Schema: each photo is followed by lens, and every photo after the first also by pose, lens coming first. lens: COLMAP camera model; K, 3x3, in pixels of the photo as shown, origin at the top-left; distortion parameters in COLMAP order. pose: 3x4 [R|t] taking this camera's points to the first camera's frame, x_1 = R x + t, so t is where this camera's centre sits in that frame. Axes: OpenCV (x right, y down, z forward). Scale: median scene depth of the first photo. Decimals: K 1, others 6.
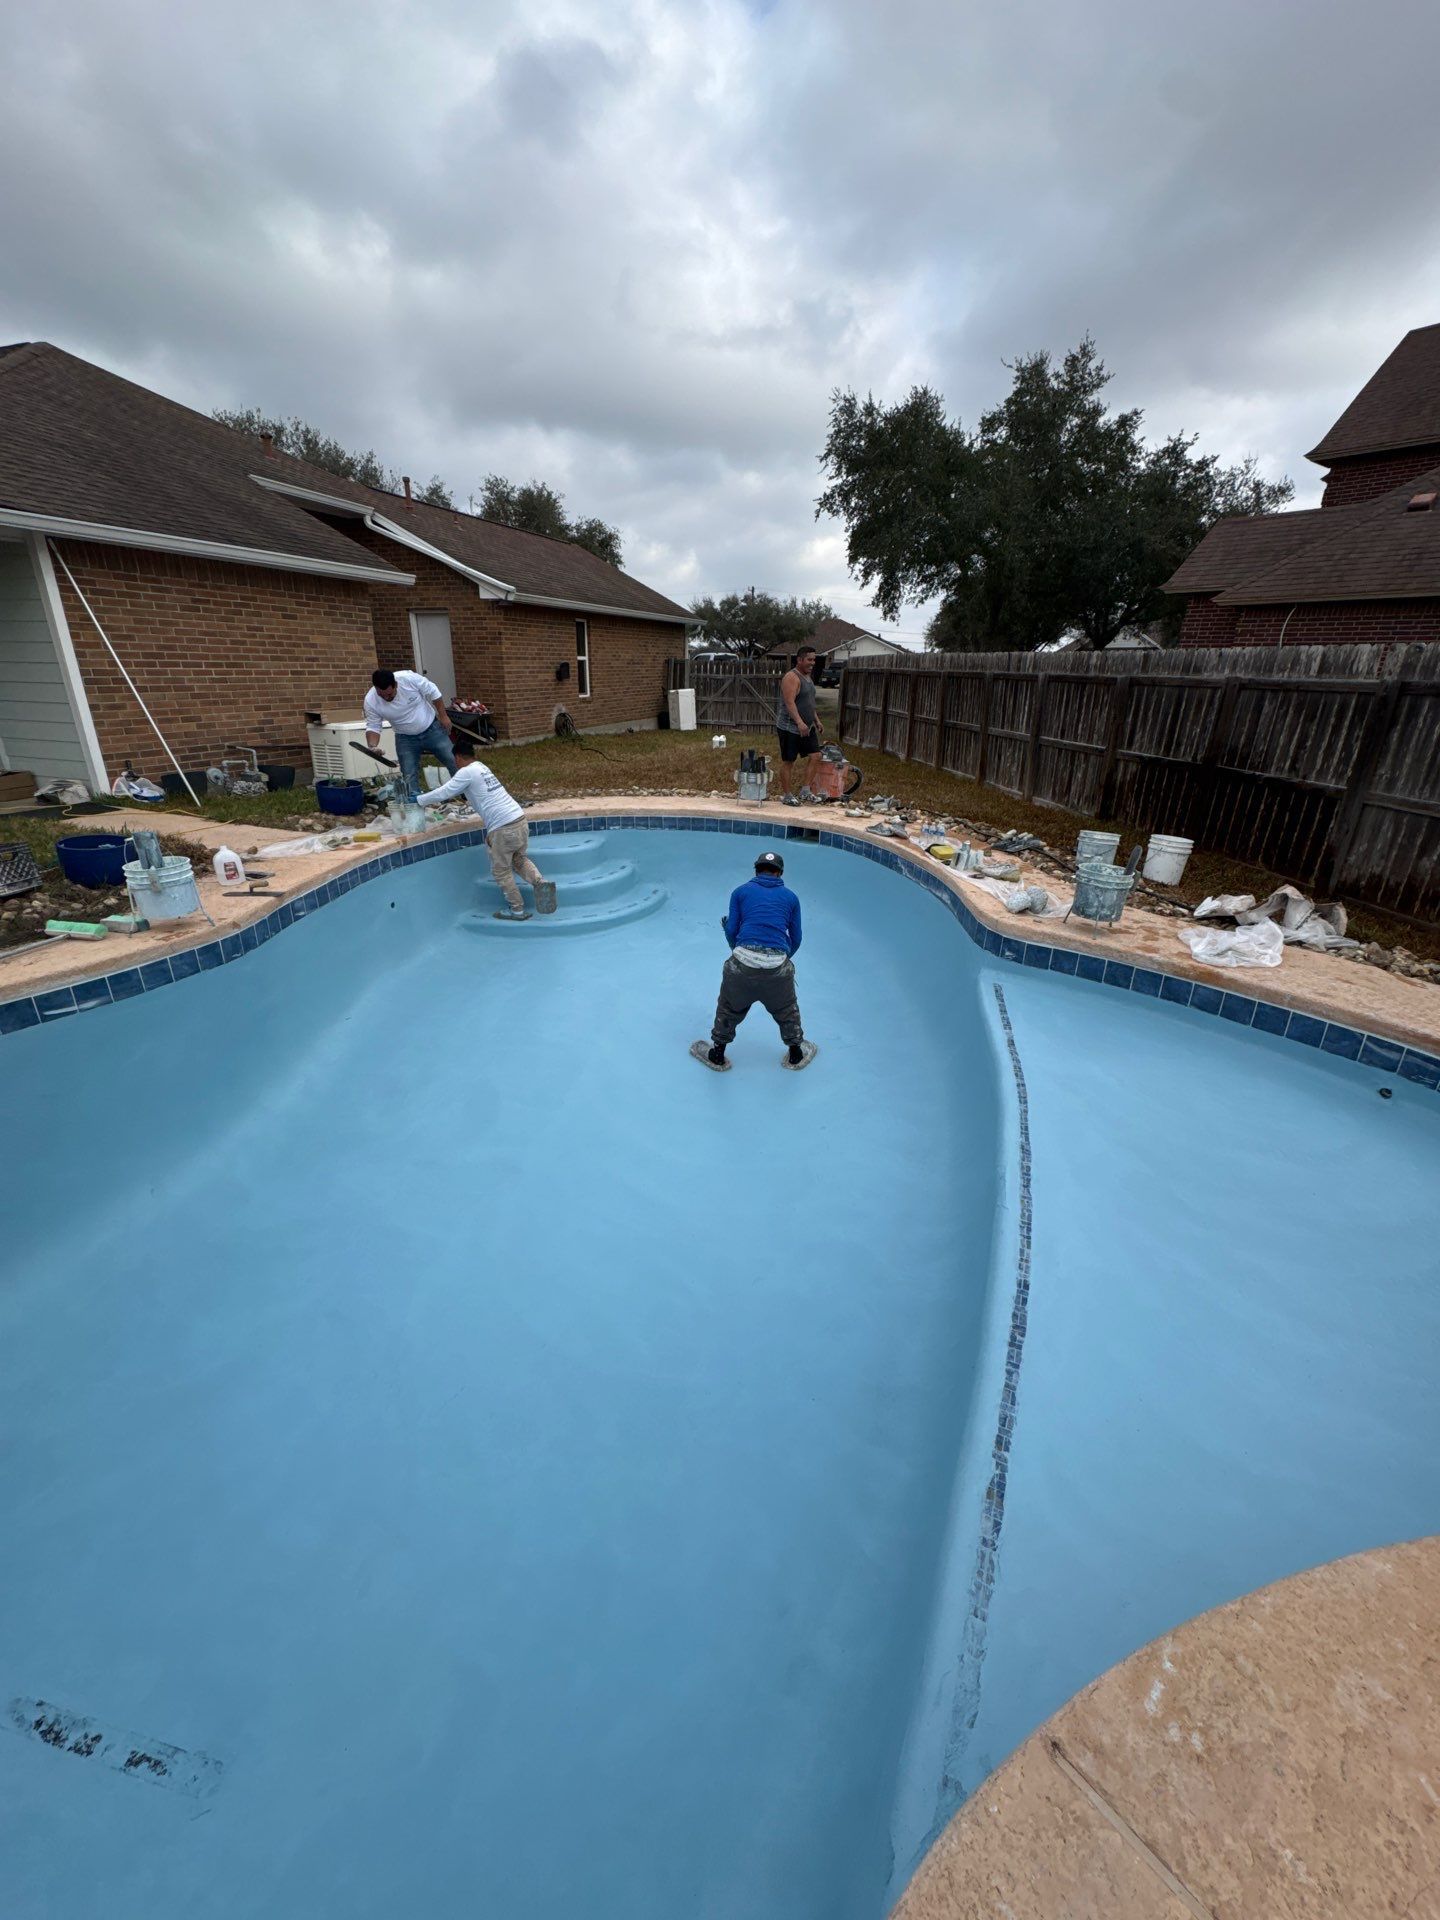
lens RADIAL K [[756.4, 0, 717.2], [0, 756.4, 962.5], [0, 0, 1]] dist [-0.007551, 0.000603]
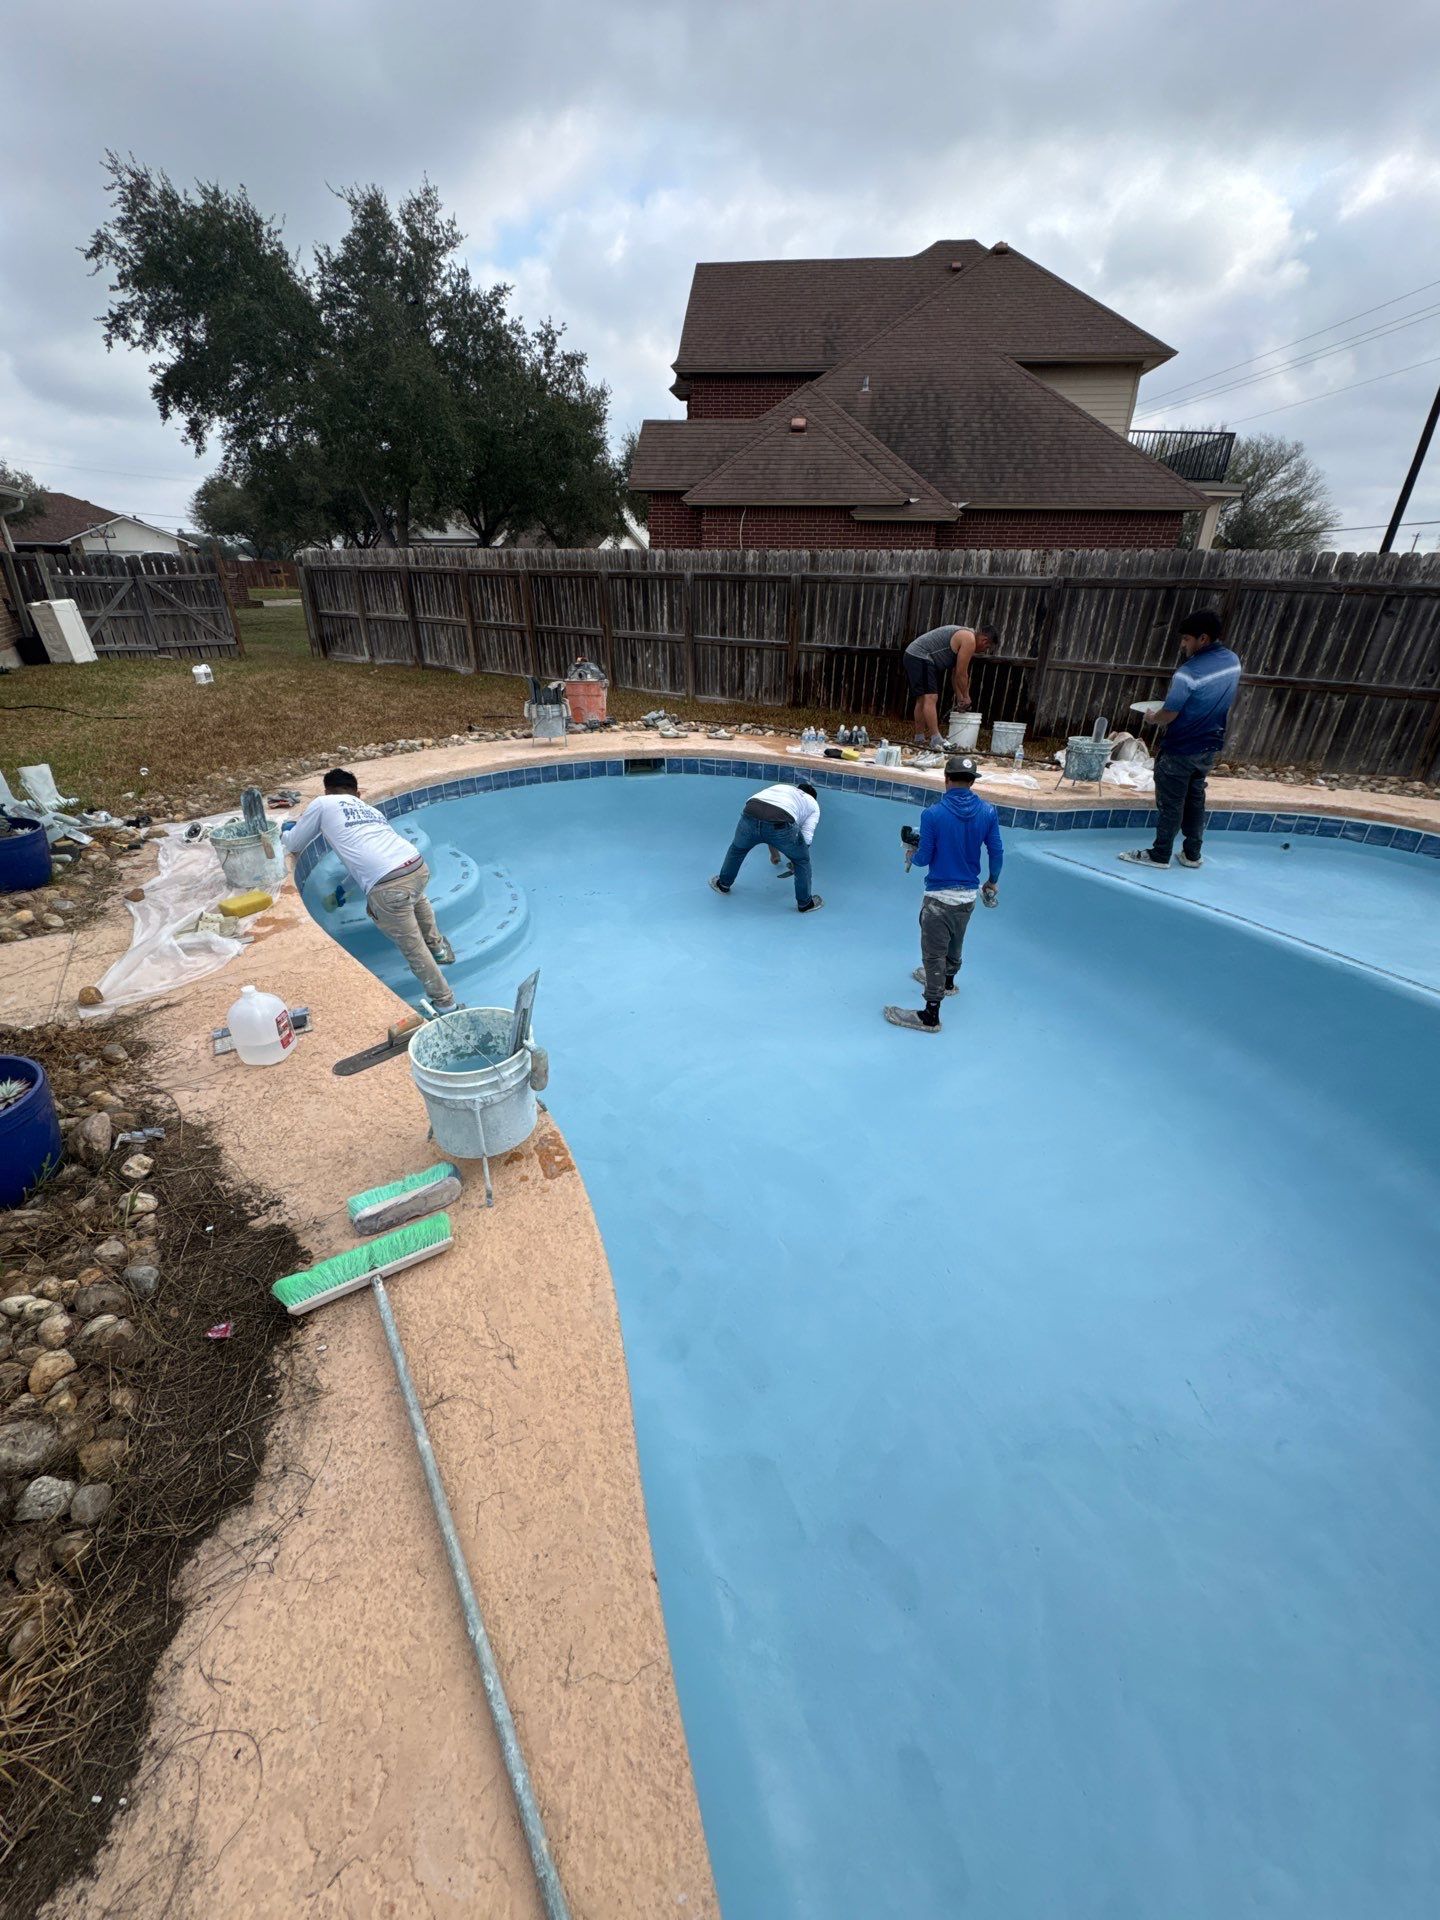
lens RADIAL K [[756.4, 0, 719.4], [0, 756.4, 965.8], [0, 0, 1]] dist [-0.007551, 0.000603]
pose [[0.676295, -0.349652, 0.648359, -0.465968], [0.268001, 0.936640, 0.225570, -0.119697], [-0.686149, 0.021209, 0.727152, 0.277815]]
